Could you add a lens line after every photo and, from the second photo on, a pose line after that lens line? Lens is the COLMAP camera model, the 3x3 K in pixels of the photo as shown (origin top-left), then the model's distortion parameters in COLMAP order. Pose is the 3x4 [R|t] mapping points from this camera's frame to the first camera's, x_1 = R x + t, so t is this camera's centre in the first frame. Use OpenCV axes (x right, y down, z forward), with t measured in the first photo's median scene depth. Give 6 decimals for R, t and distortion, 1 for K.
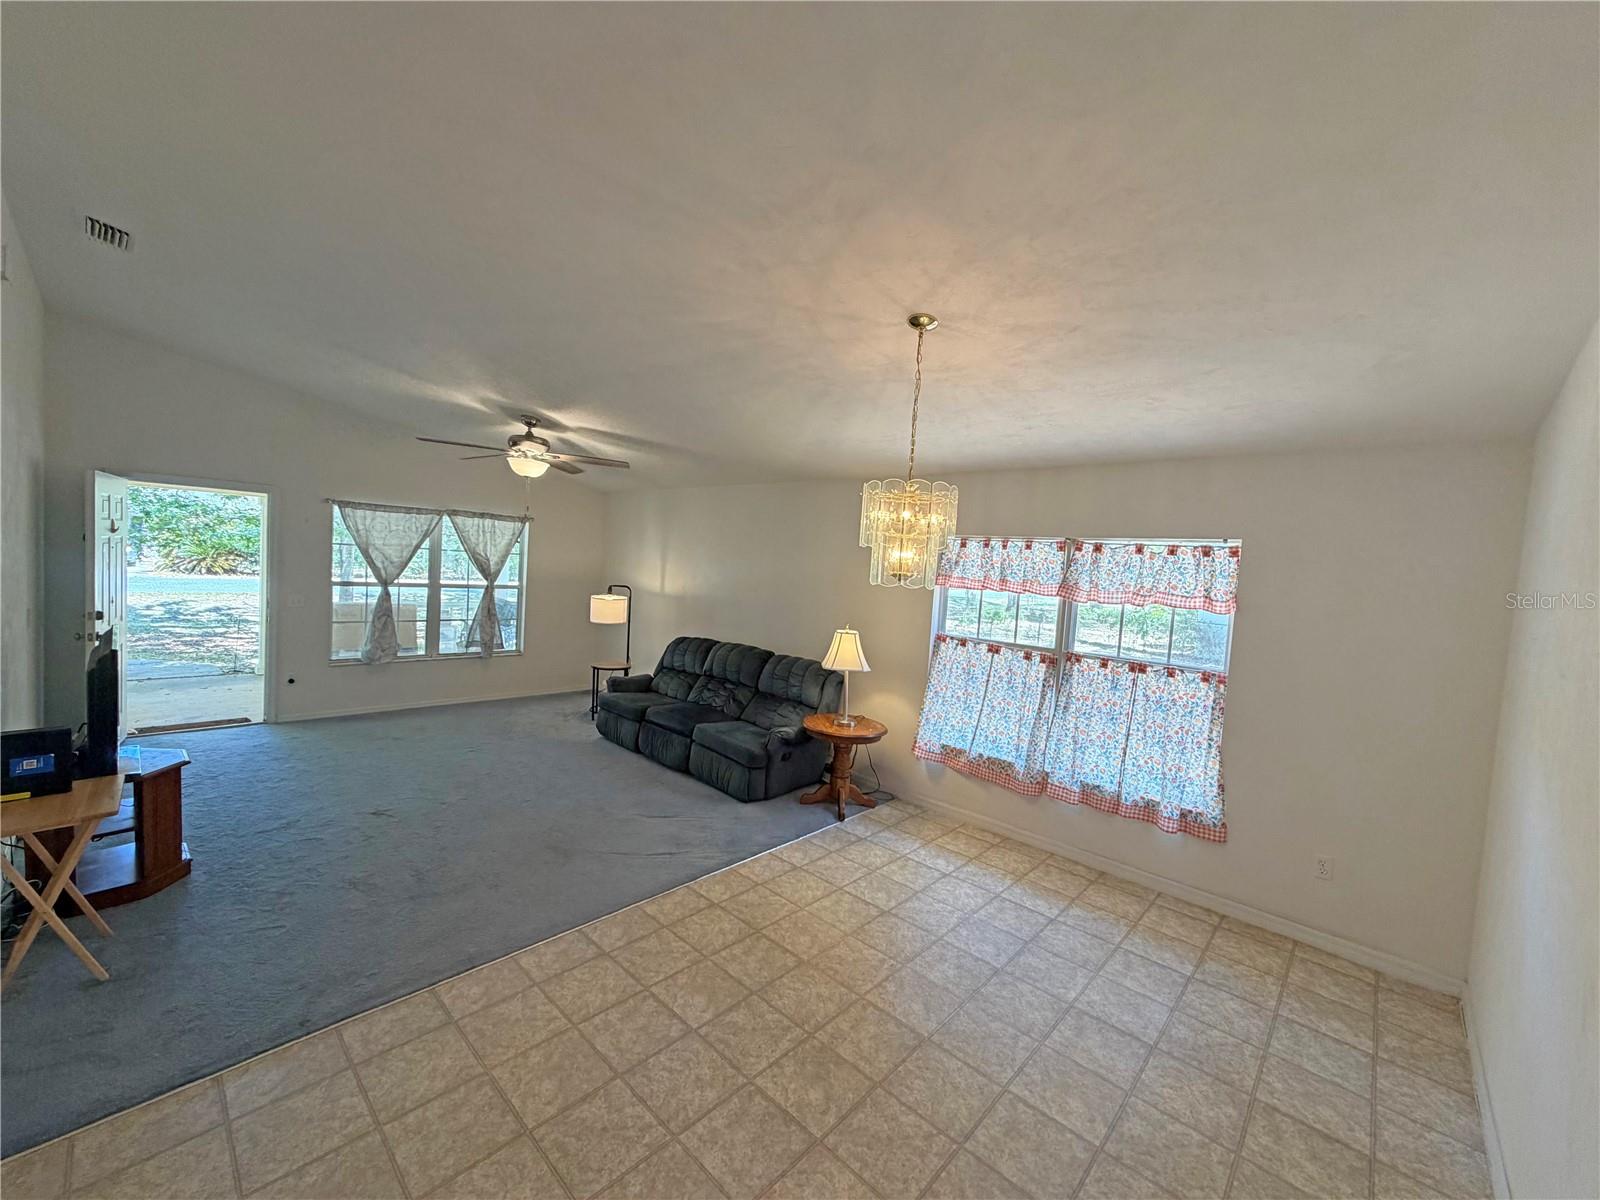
lens RADIAL K [[633.9, 0, 797.2], [0, 633.9, 600.6], [0, 0, 1]] dist [0.000152, 0.000169]
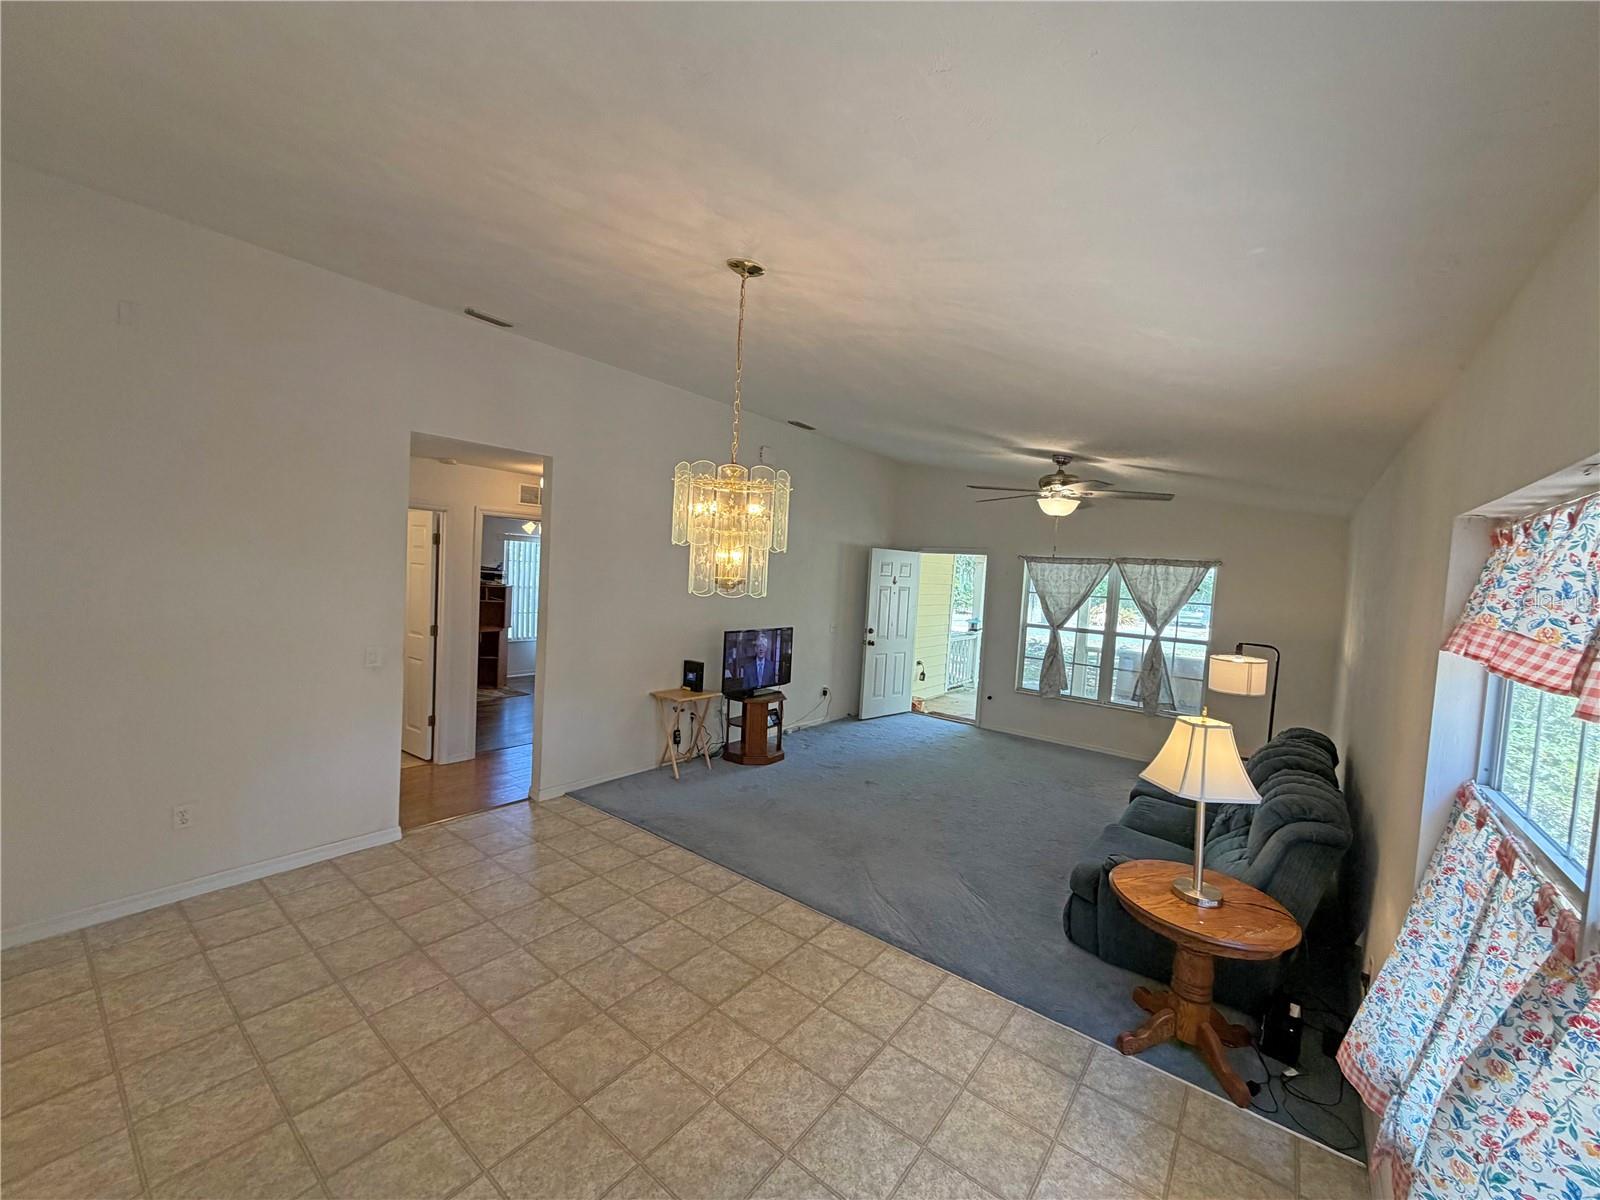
lens RADIAL K [[633.9, 0, 797.2], [0, 633.9, 600.6], [0, 0, 1]] dist [0.000152, 0.000169]
pose [[0.093484, -0.007095, -0.995596, 0.445714], [-0.108153, 0.993985, -0.017239, -0.004985], [0.989729, 0.109288, 0.092154, 0.460423]]
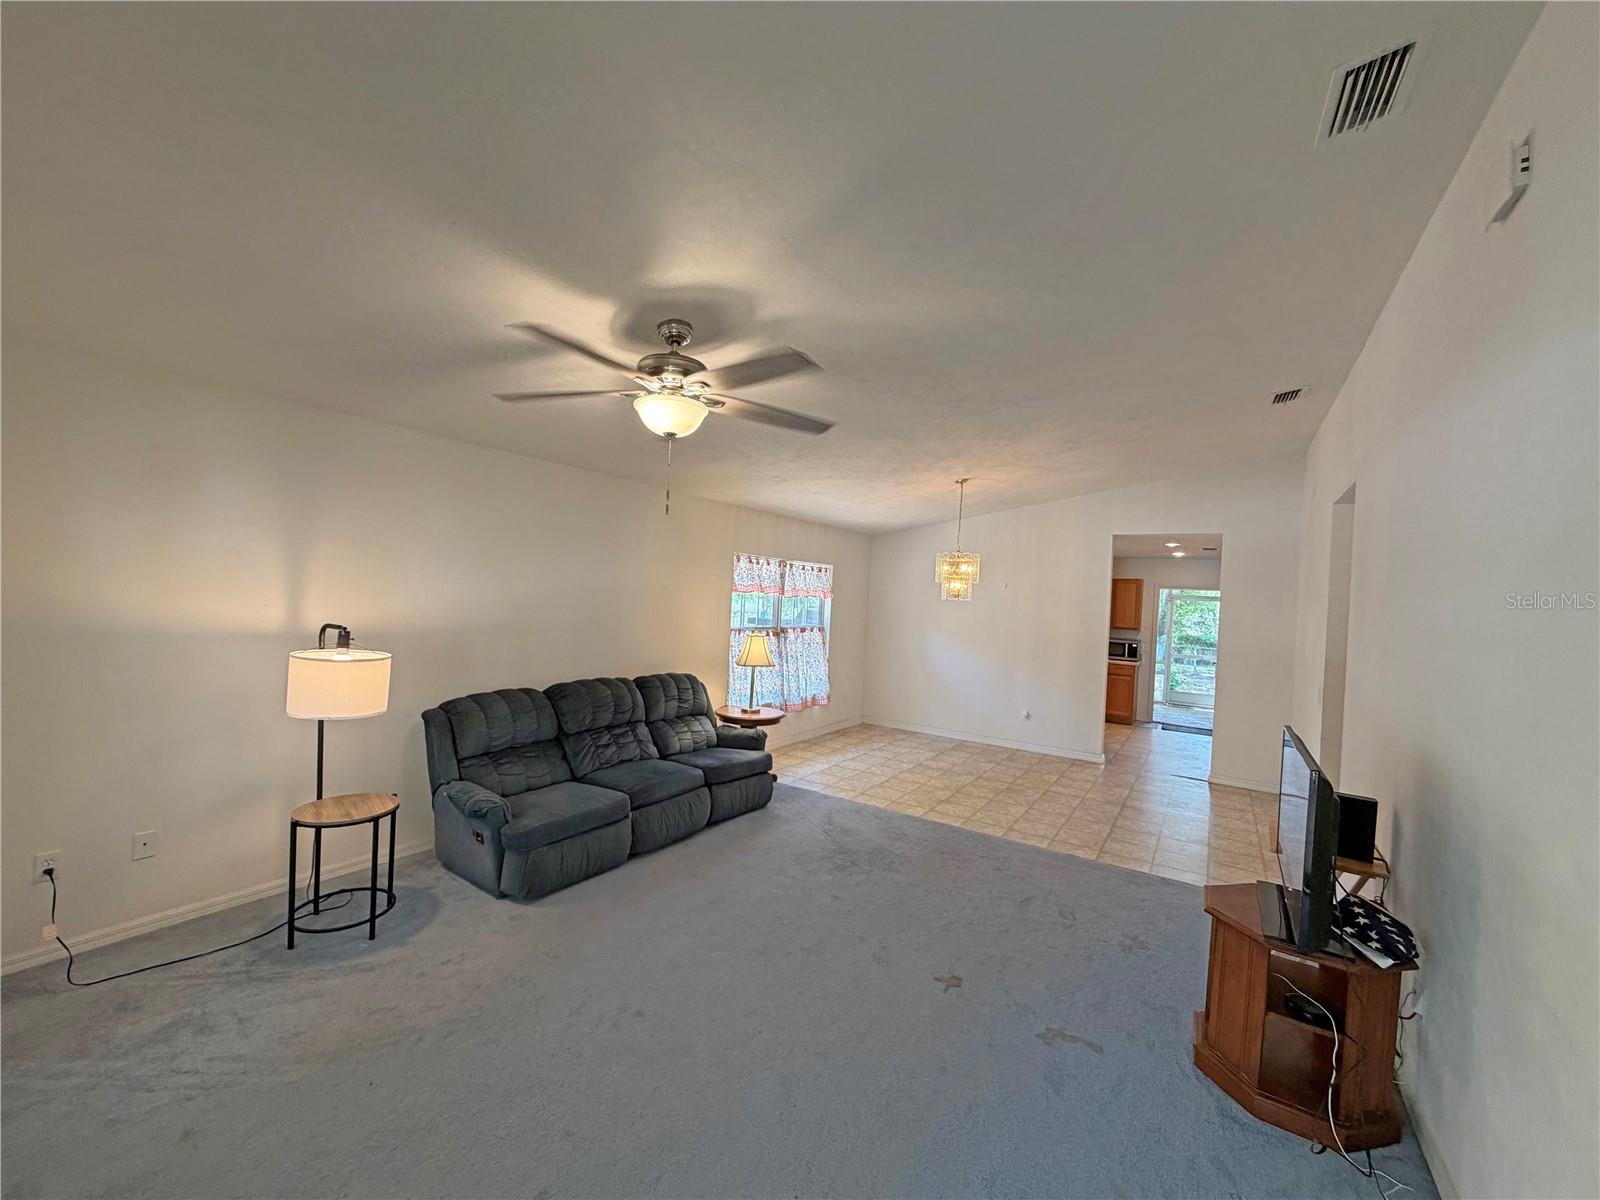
lens RADIAL K [[633.9, 0, 797.2], [0, 633.9, 600.6], [0, 0, 1]] dist [0.000152, 0.000169]
pose [[-0.162226, -0.081268, 0.983401, -0.857978], [-0.004456, 0.996653, 0.081628, -0.088736], [-0.986744, 0.008860, -0.162045, 0.858997]]
